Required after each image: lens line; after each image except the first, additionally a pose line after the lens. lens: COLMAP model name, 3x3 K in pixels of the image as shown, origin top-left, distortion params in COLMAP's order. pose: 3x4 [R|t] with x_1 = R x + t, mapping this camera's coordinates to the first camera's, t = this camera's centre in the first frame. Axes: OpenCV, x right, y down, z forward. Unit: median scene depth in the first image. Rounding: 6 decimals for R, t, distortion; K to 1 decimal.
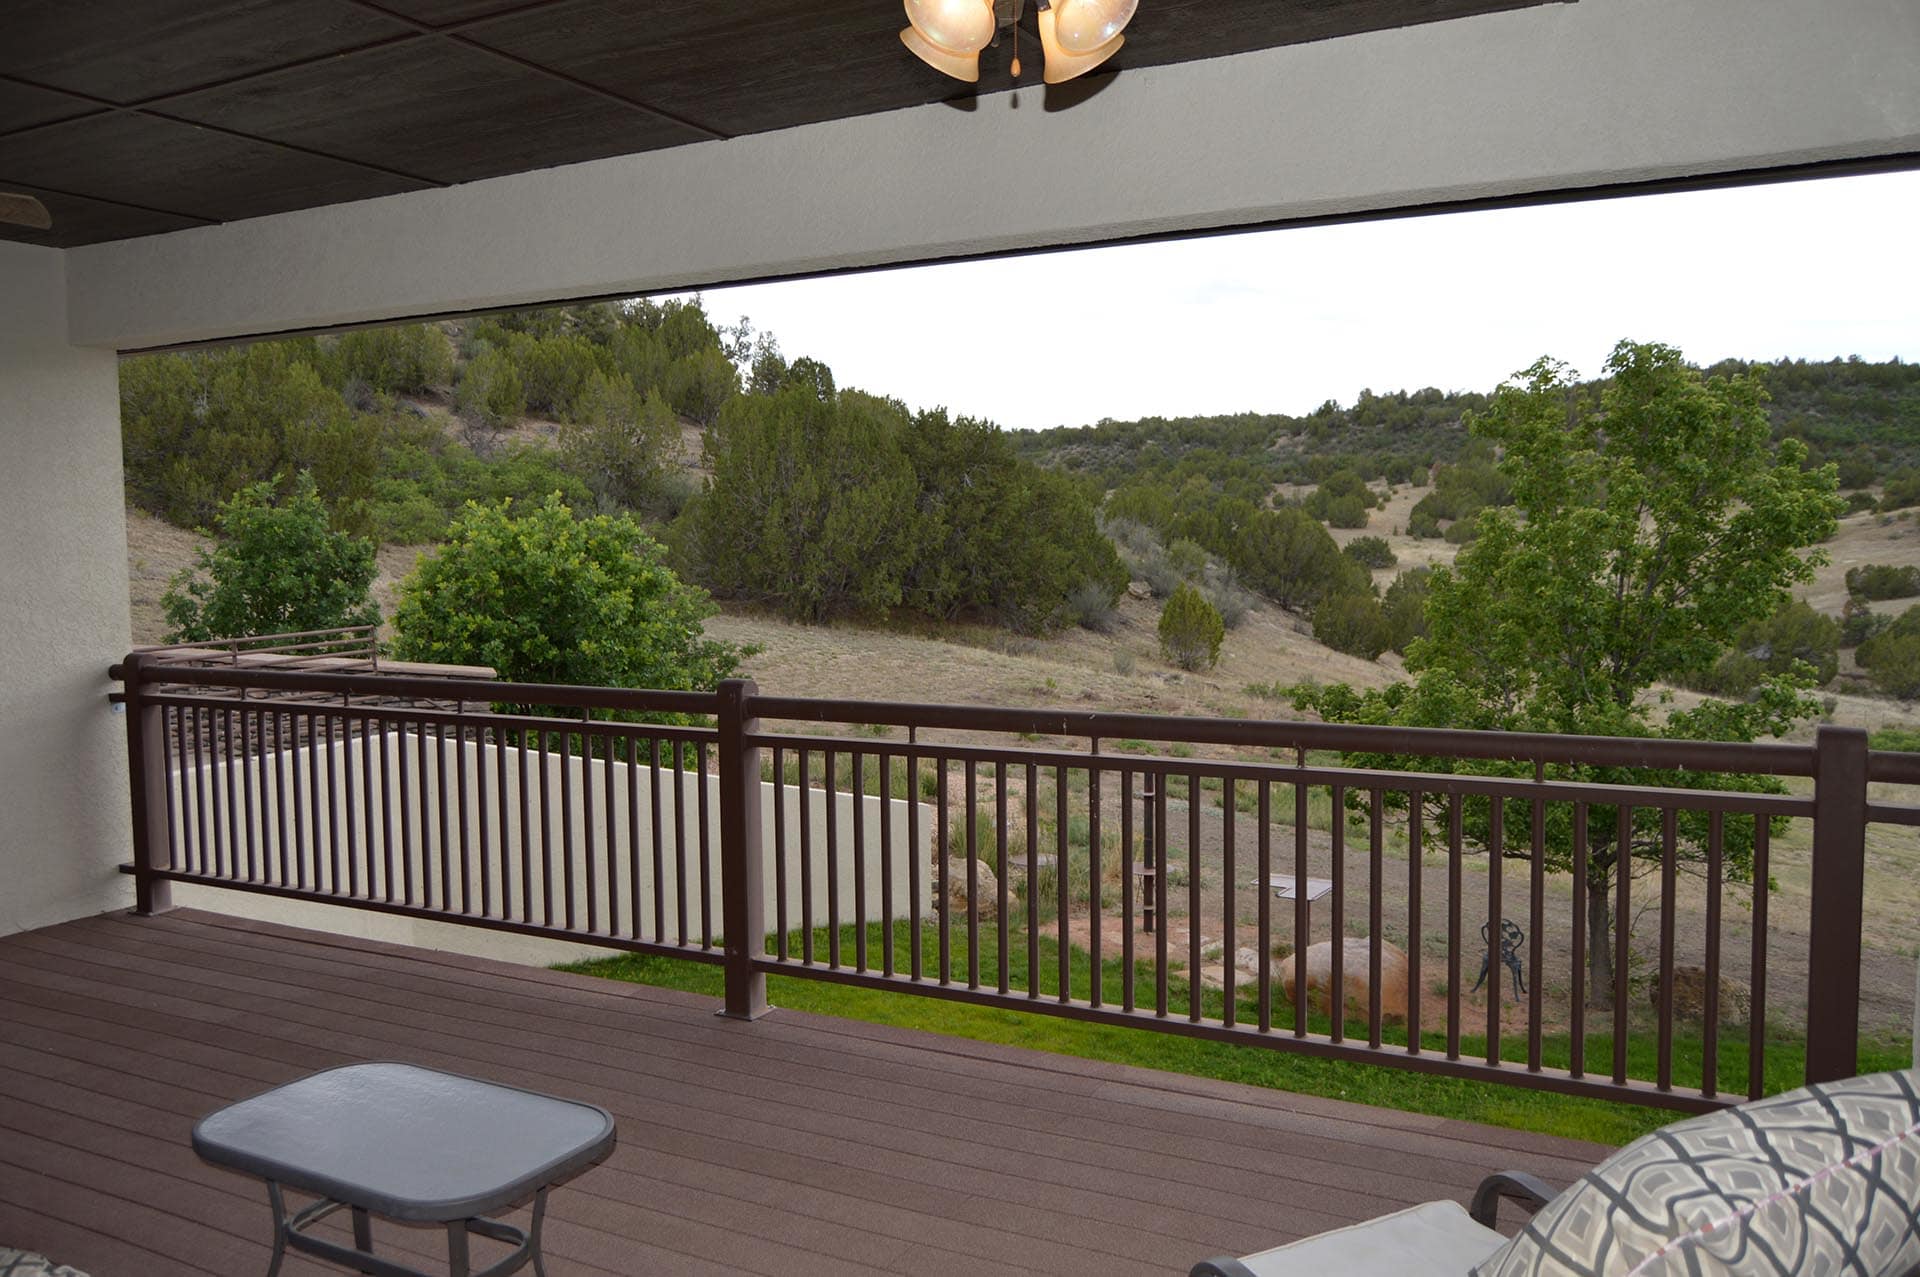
lens RADIAL K [[1515.8, 0, 960.0], [0, 1515.8, 638.5], [0, 0, 1]] dist [-0.001940, -0.003934]
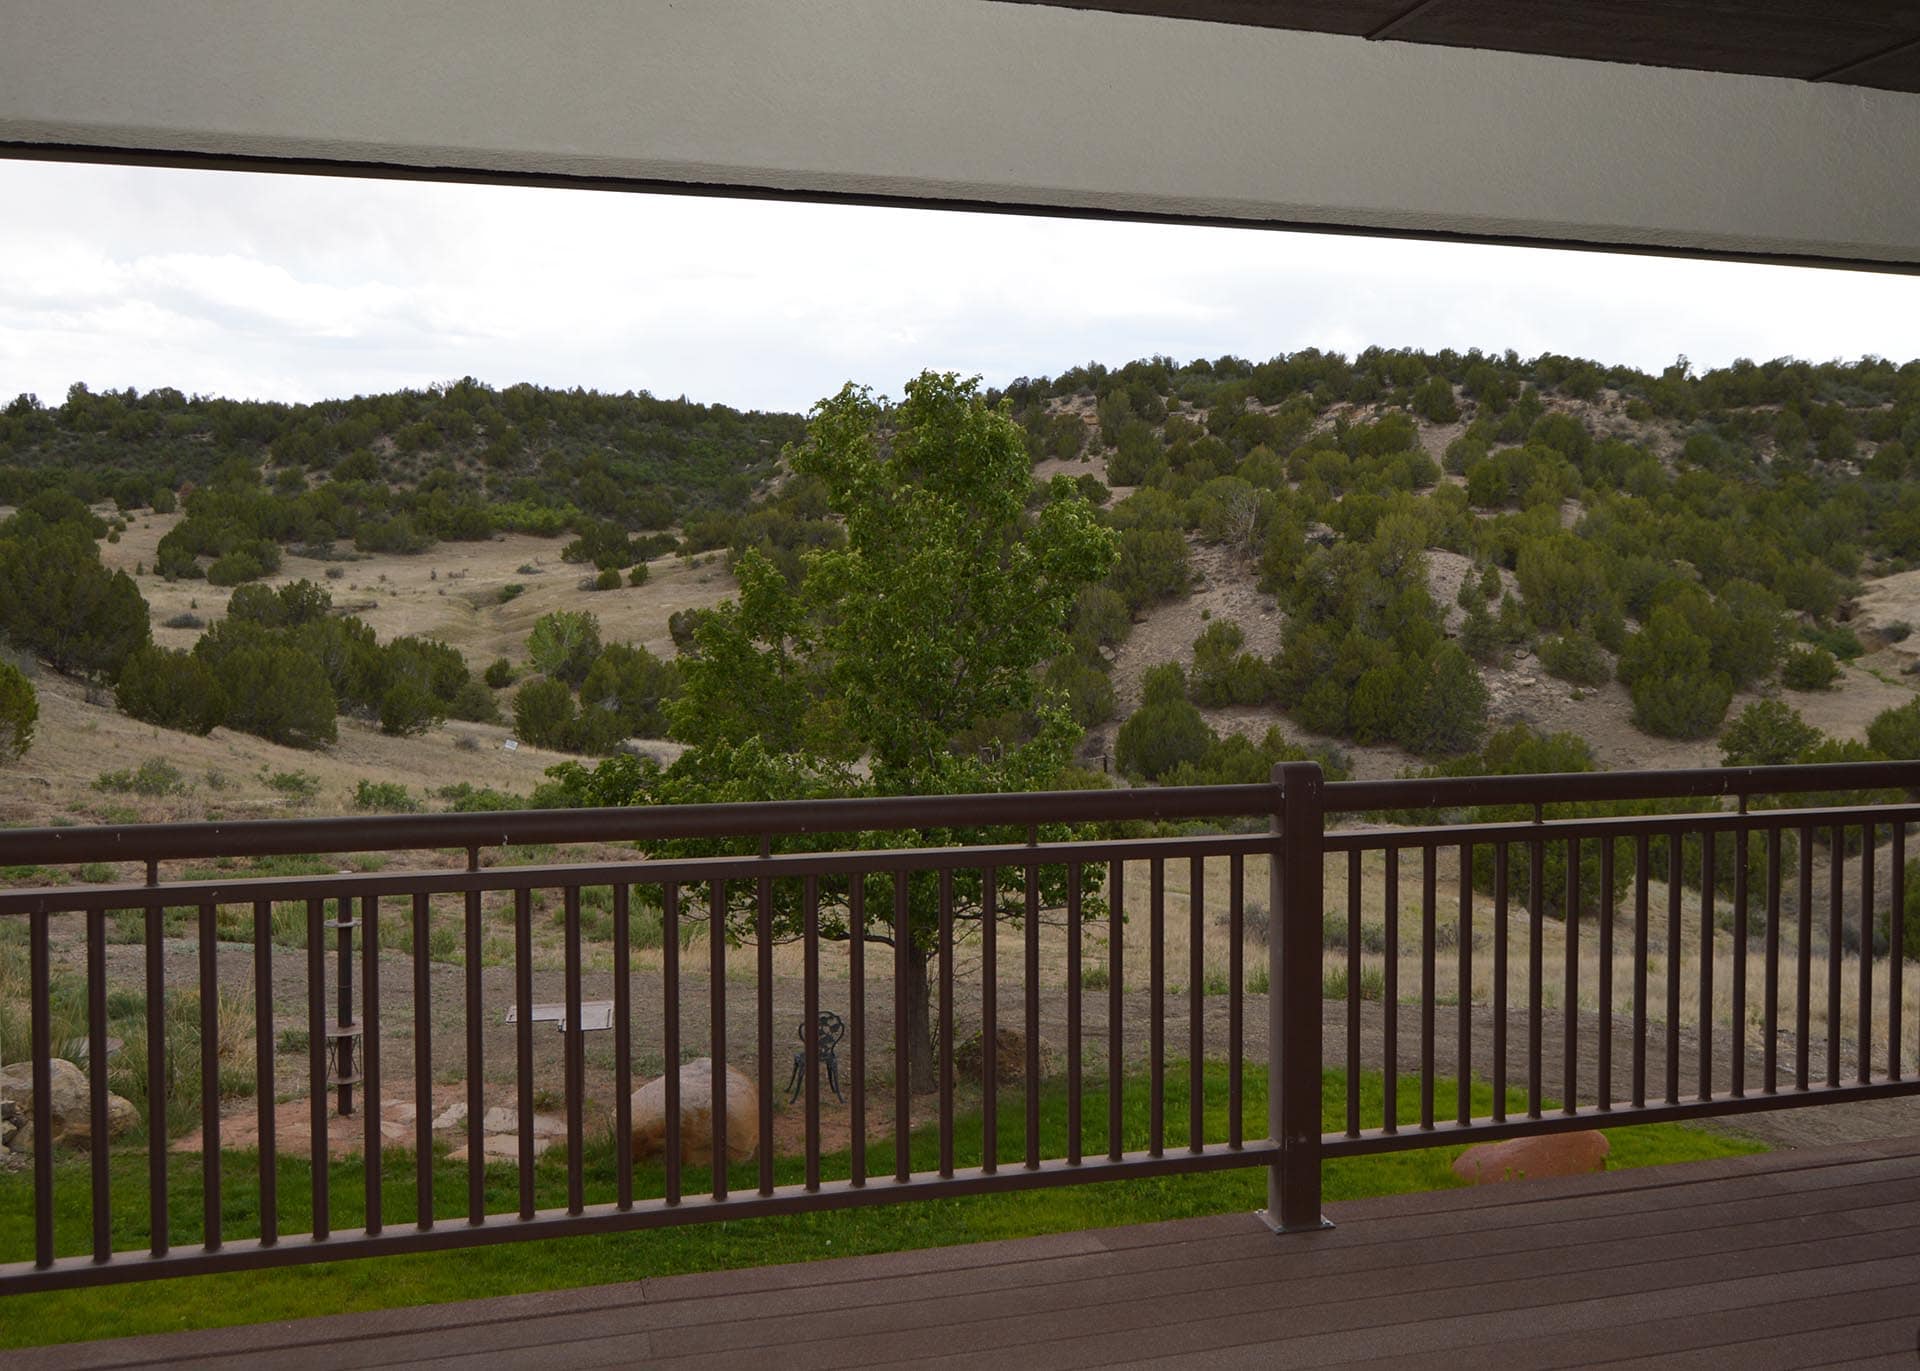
lens RADIAL K [[1833.7, 0, 960.1], [0, 1833.7, 628.6], [0, 0, 1]] dist [-0.010817, -0.005794]
pose [[0.701800, -0.012894, 0.712257, -0.098045], [0.041097, 0.998904, -0.022409, -0.002791], [-0.711188, 0.044998, 0.701560, 0.054361]]
